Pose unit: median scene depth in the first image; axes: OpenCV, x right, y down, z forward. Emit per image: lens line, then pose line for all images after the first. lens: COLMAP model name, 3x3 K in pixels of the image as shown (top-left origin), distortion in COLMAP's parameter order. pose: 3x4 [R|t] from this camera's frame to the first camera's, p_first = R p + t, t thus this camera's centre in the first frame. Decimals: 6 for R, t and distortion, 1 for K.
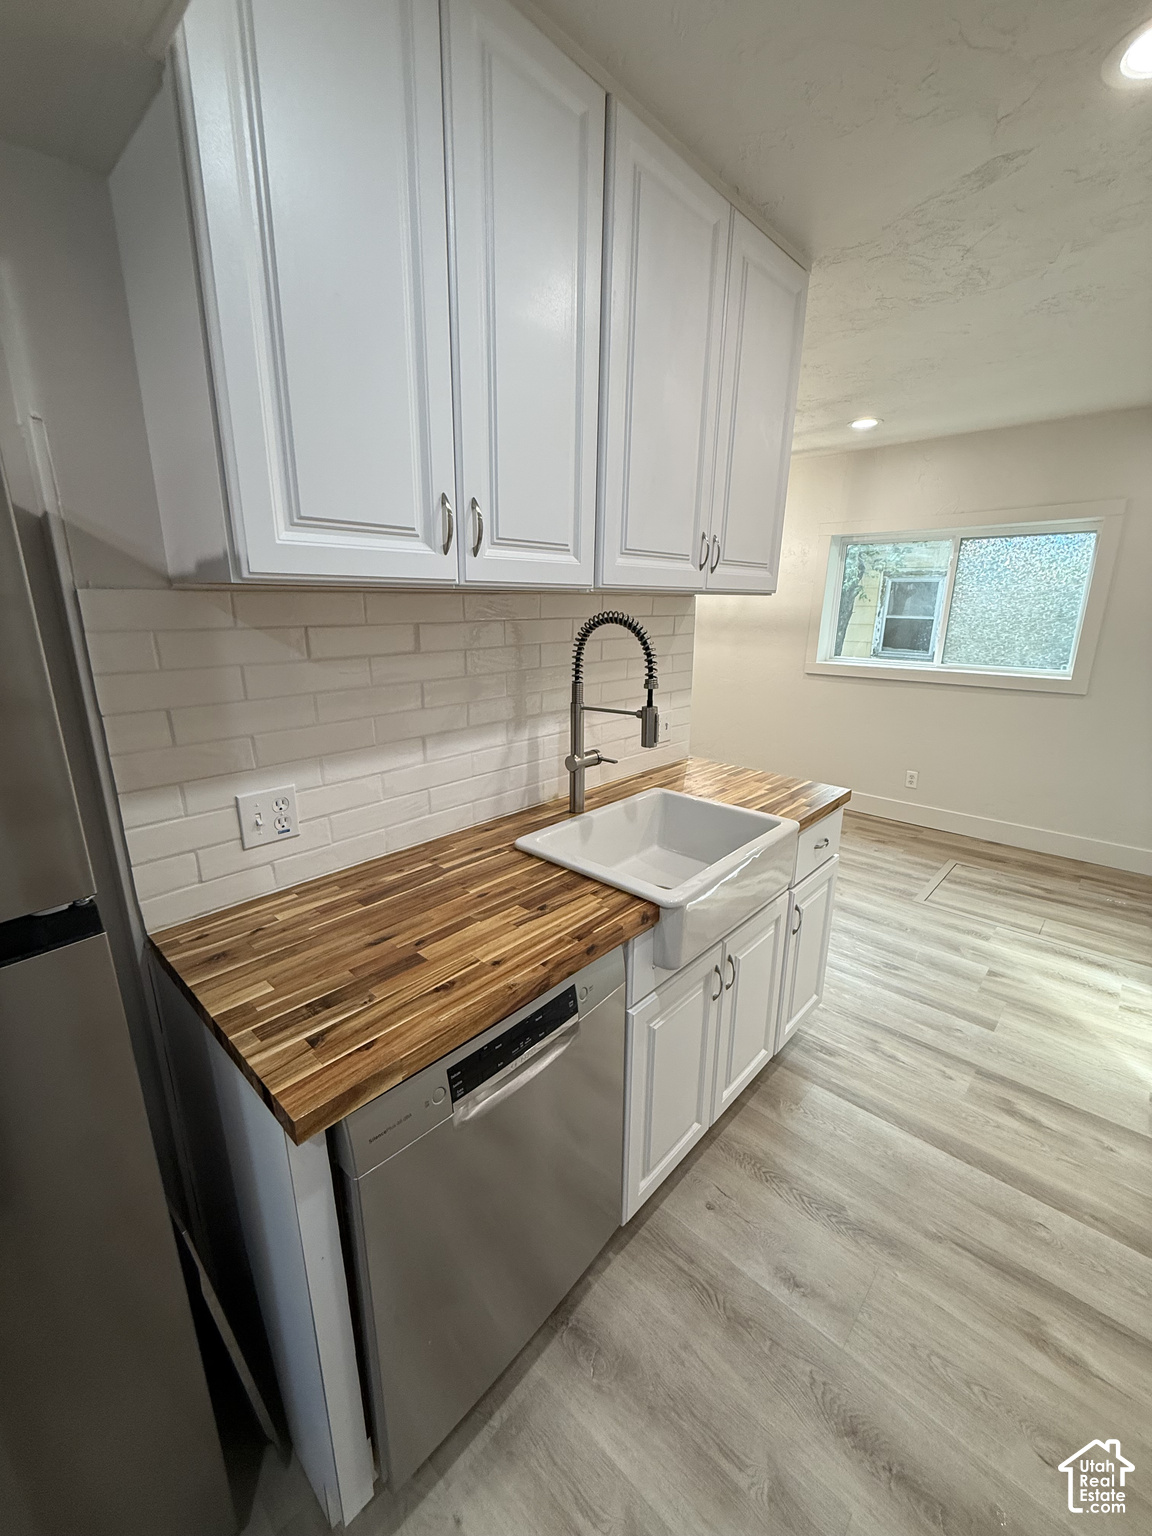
lens RADIAL K [[614.0, 0, 578.8], [0, 614.0, 769.6], [0, 0, 1]] dist [0.000191, 0.000519]
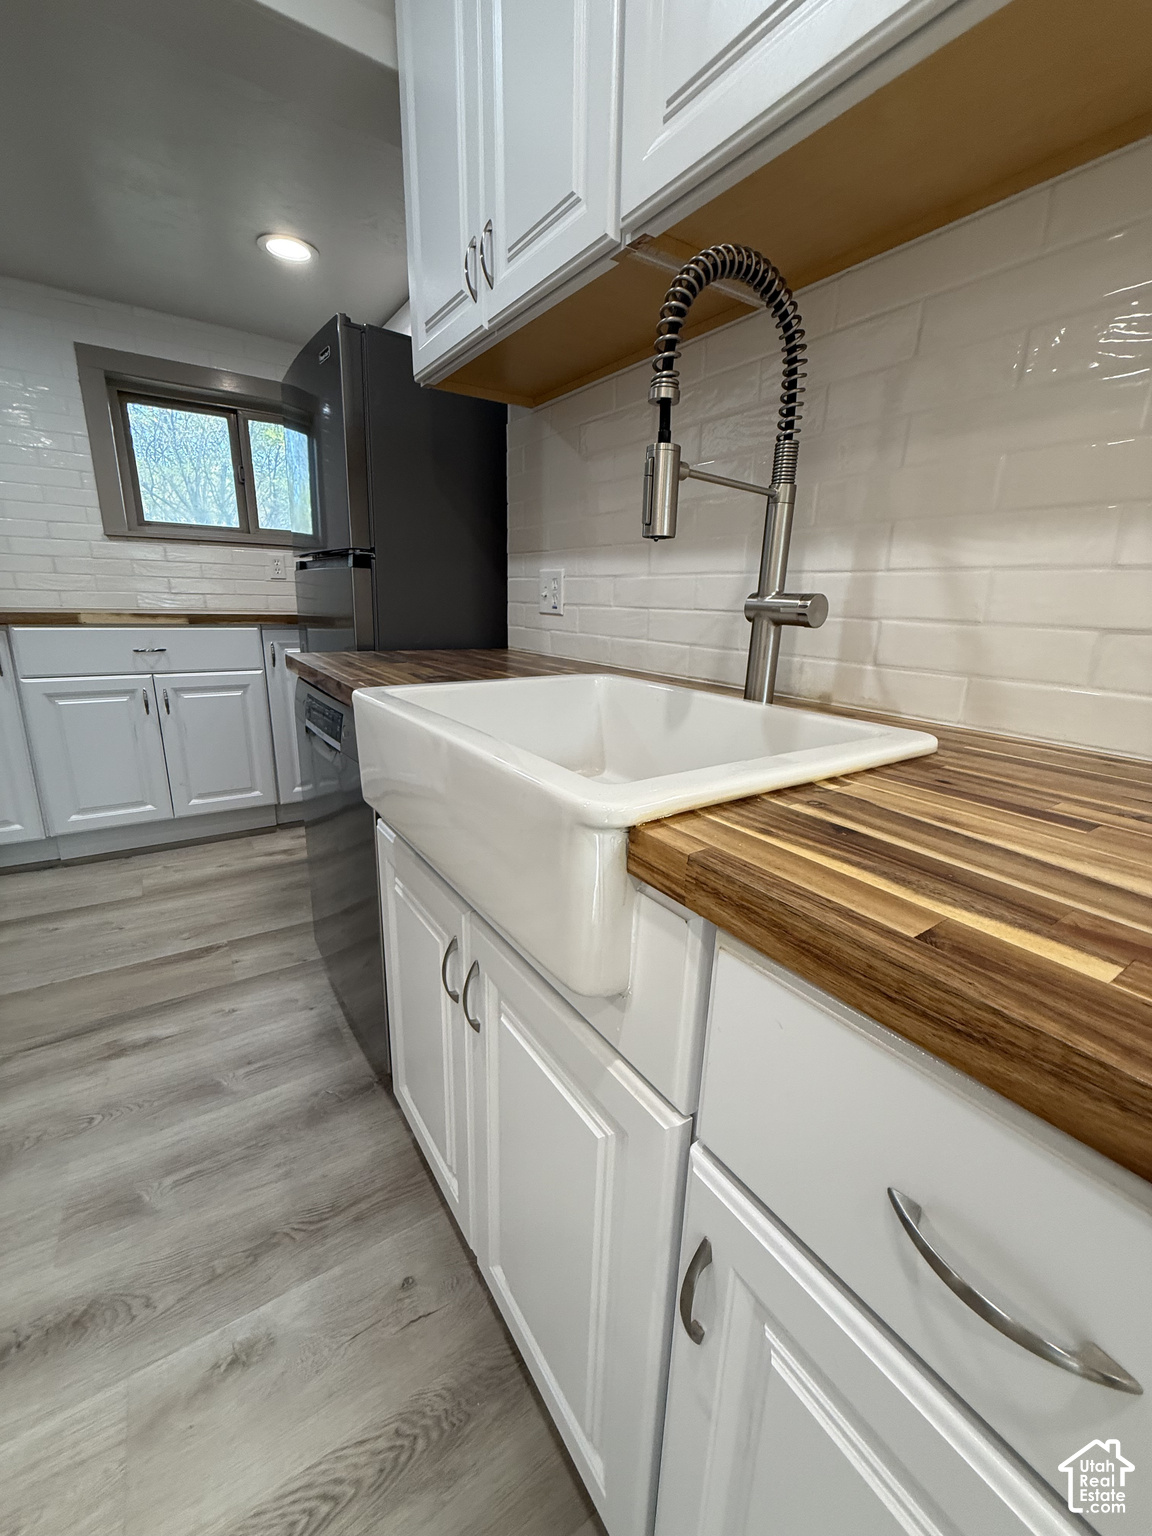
lens RADIAL K [[614.0, 0, 572.9], [0, 614.0, 767.1], [0, 0, 1]] dist [0.000191, 0.000519]
pose [[-0.230682, 0.252499, -0.939697, 0.616843], [-0.284704, 0.905964, 0.313326, -0.006717], [0.930446, 0.339814, -0.137102, 1.042525]]
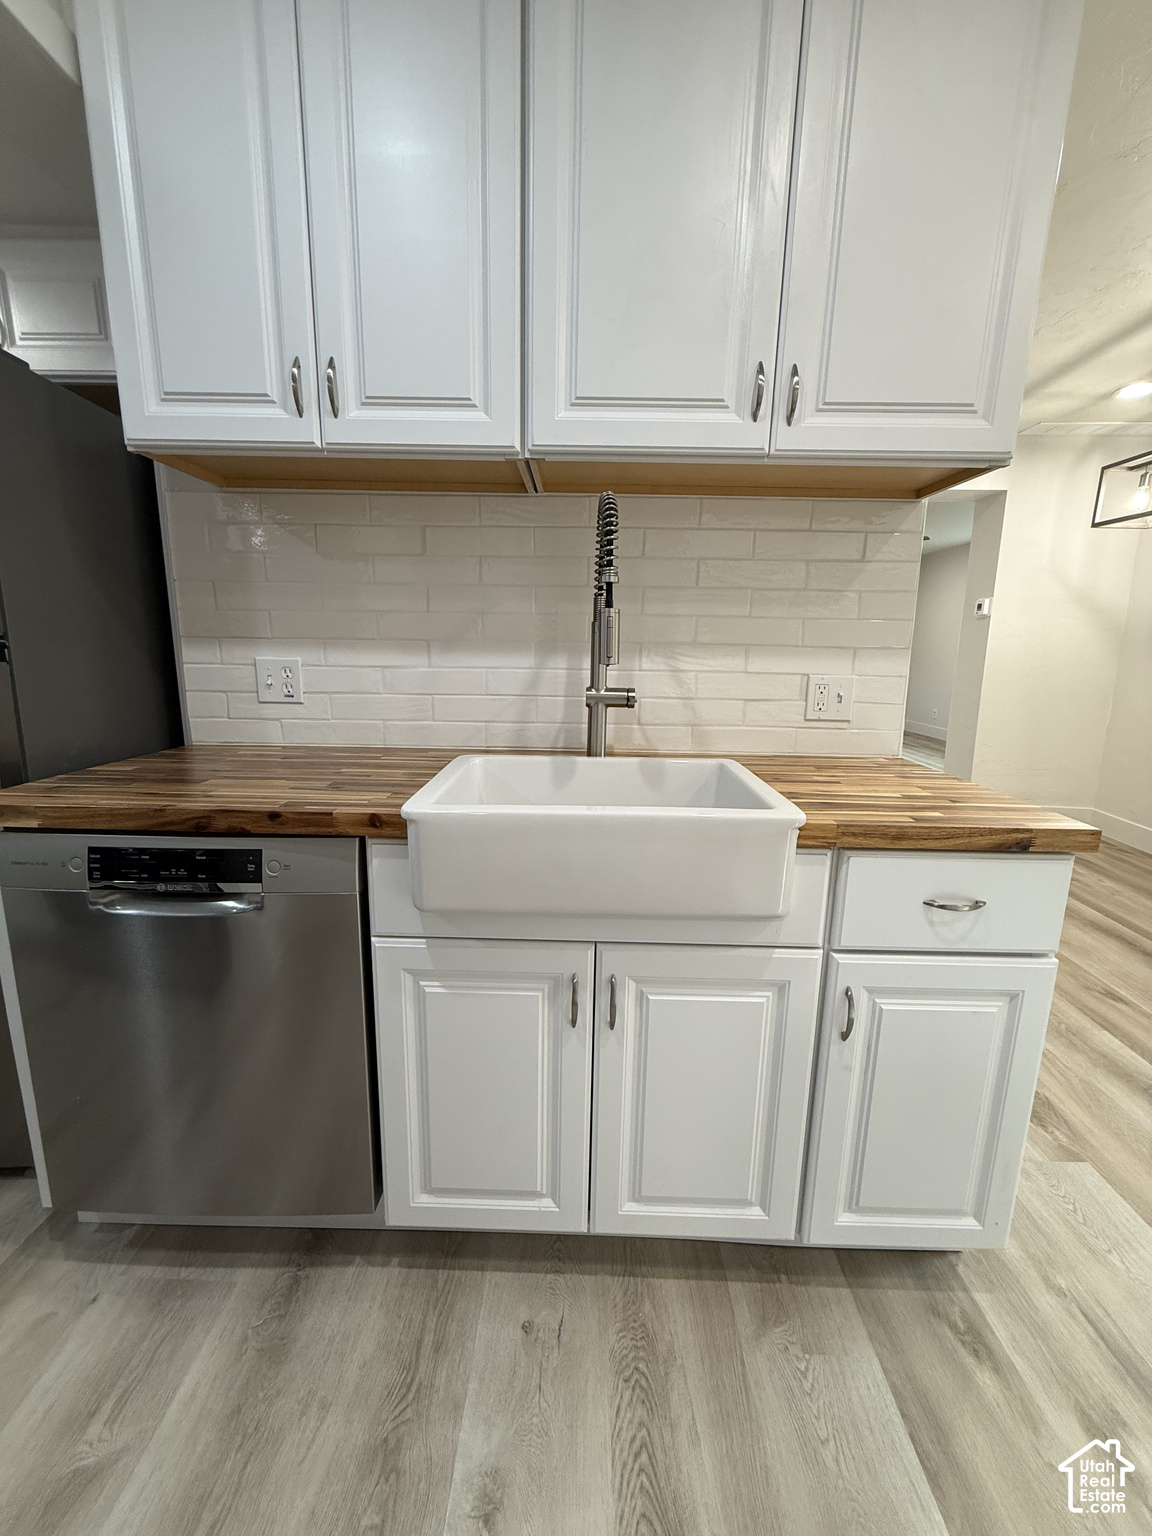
lens RADIAL K [[614.0, 0, 574.7], [0, 614.0, 769.6], [0, 0, 1]] dist [0.000191, 0.000519]
pose [[0.663885, 0.154644, -0.731671, 0.639556], [-0.212694, 0.977025, 0.013513, 0.084096], [0.716951, 0.146651, 0.681524, 0.472127]]
